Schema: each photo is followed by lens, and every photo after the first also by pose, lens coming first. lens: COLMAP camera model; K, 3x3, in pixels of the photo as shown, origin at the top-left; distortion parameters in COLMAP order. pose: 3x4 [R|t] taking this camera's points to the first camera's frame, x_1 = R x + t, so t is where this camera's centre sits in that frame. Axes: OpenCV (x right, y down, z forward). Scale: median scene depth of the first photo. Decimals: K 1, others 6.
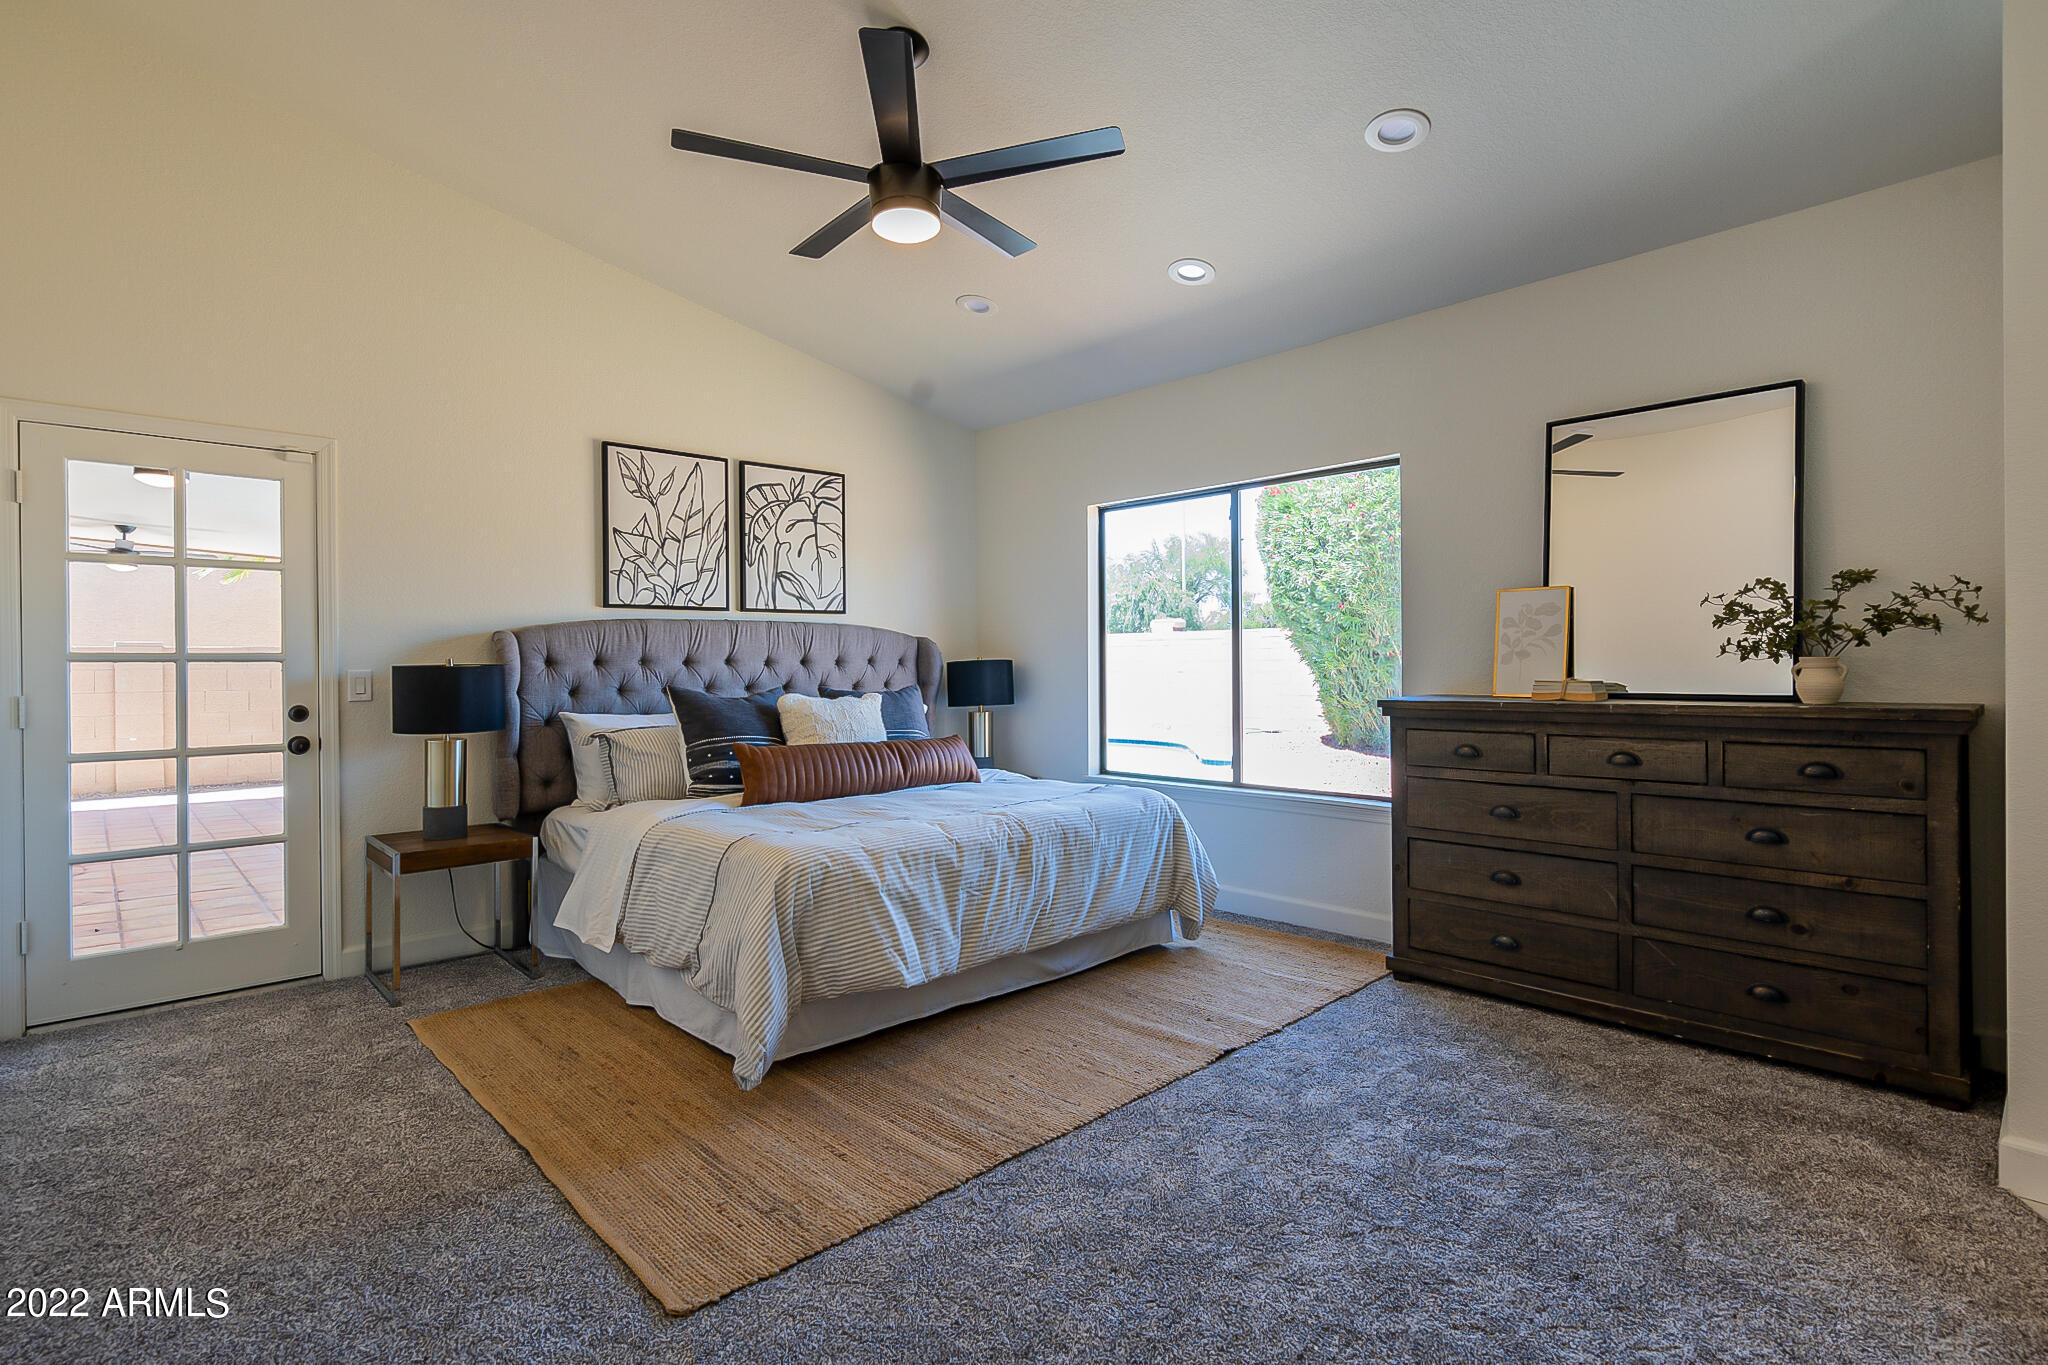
lens RADIAL K [[1006.6, 0, 1033.5], [0, 1006.6, 670.8], [0, 0, 1]] dist [-0.002309, 0.000611]
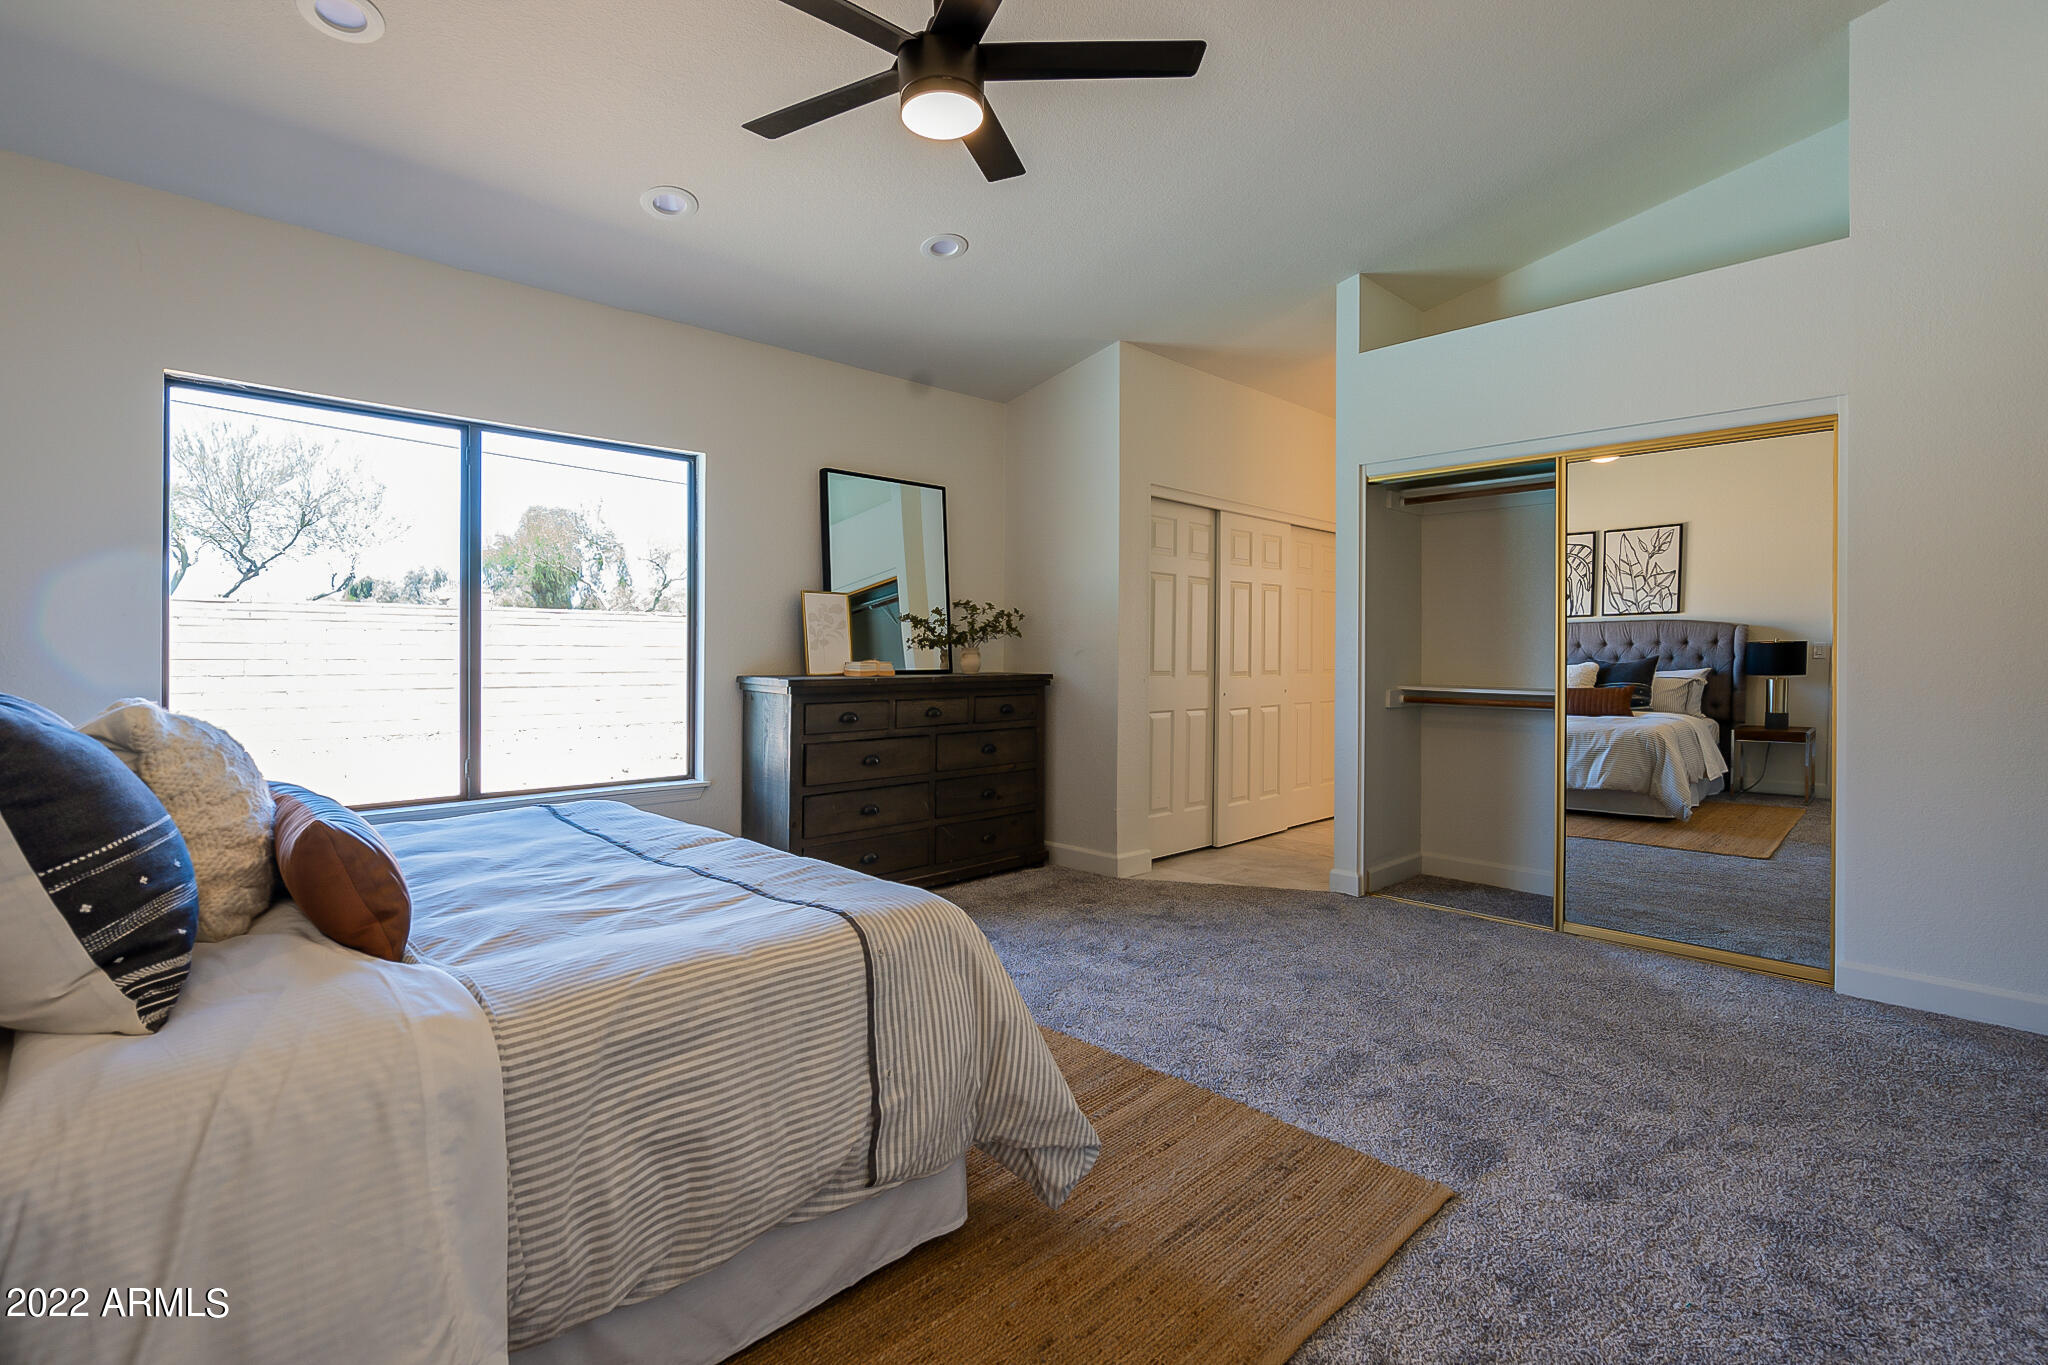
lens RADIAL K [[942.9, 0, 1010.8], [0, 942.9, 667.1], [0, 0, 1]] dist [0.004492, 0.000291]
pose [[-0.002785, -0.009763, 0.999948, -1.905244], [0.001396, 0.999951, 0.009767, 0.009999], [-0.999995, 0.001423, -0.002771, 1.982943]]
